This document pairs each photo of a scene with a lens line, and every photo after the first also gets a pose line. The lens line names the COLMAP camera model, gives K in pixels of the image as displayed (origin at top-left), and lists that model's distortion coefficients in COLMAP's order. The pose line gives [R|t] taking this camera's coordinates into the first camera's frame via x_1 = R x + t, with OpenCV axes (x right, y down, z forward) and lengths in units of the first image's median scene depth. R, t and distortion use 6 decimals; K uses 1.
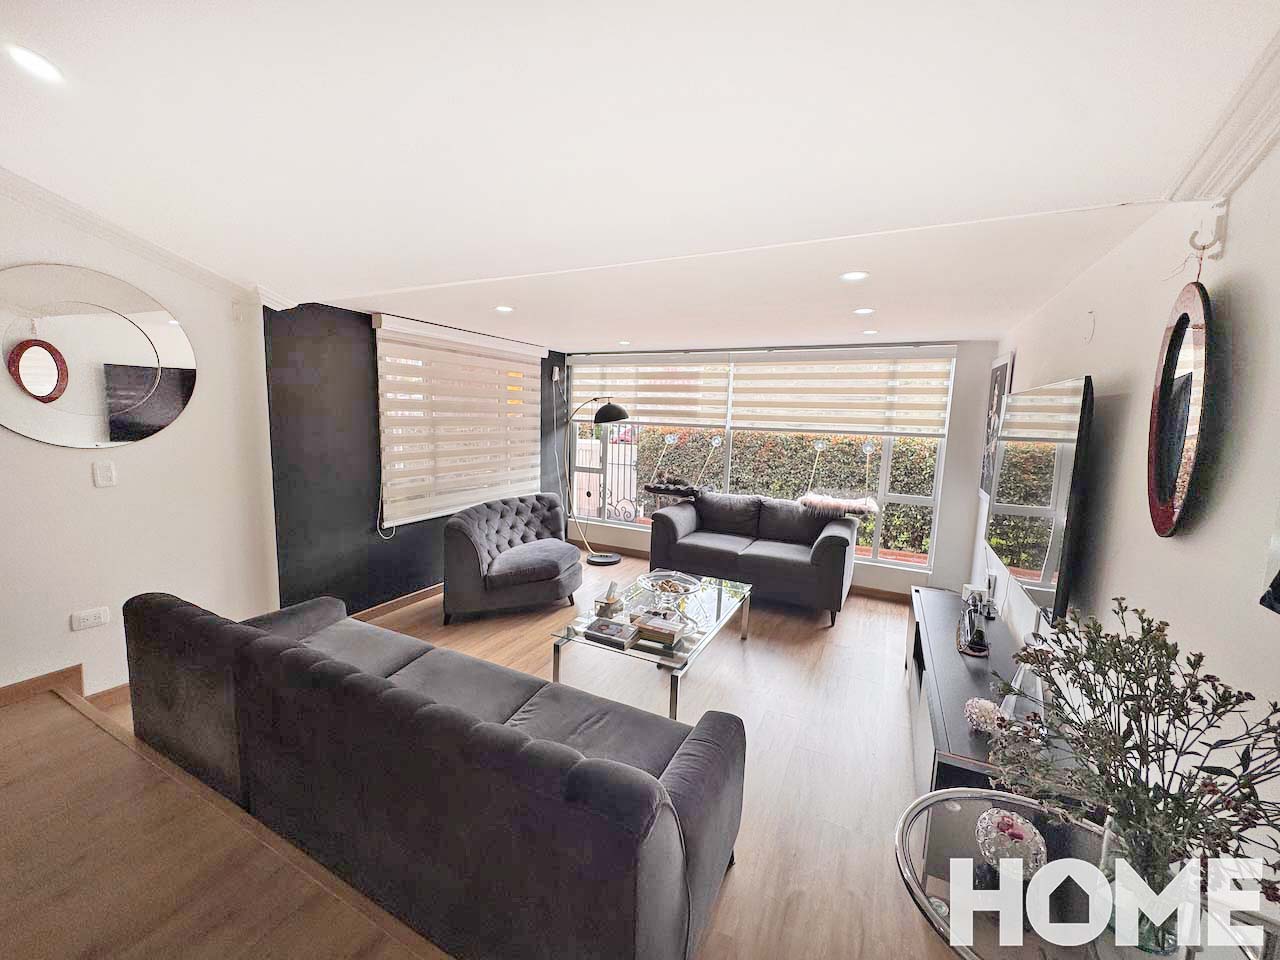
lens RADIAL K [[510.2, 0, 639.0], [0, 510.2, 478.9], [0, 0, 1]] dist [-0.001631, -0.000231]
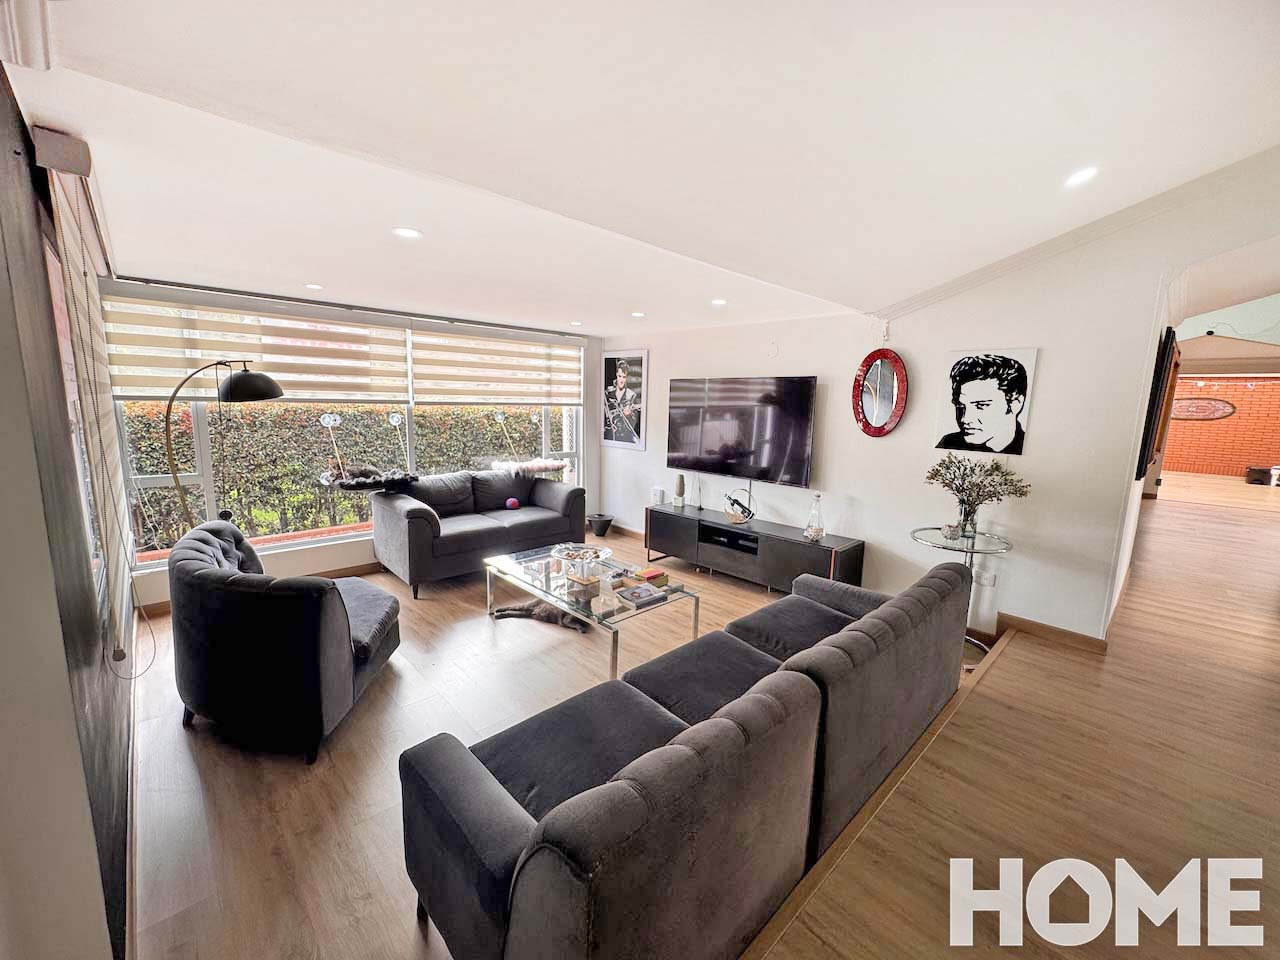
lens RADIAL K [[510.2, 0, 639.0], [0, 510.2, 478.9], [0, 0, 1]] dist [-0.001631, -0.000231]
pose [[0.330540, -0.166286, 0.929028, -0.542956], [0.108988, 0.984496, 0.137437, -0.049137], [-0.937478, 0.055825, 0.343539, 0.328994]]
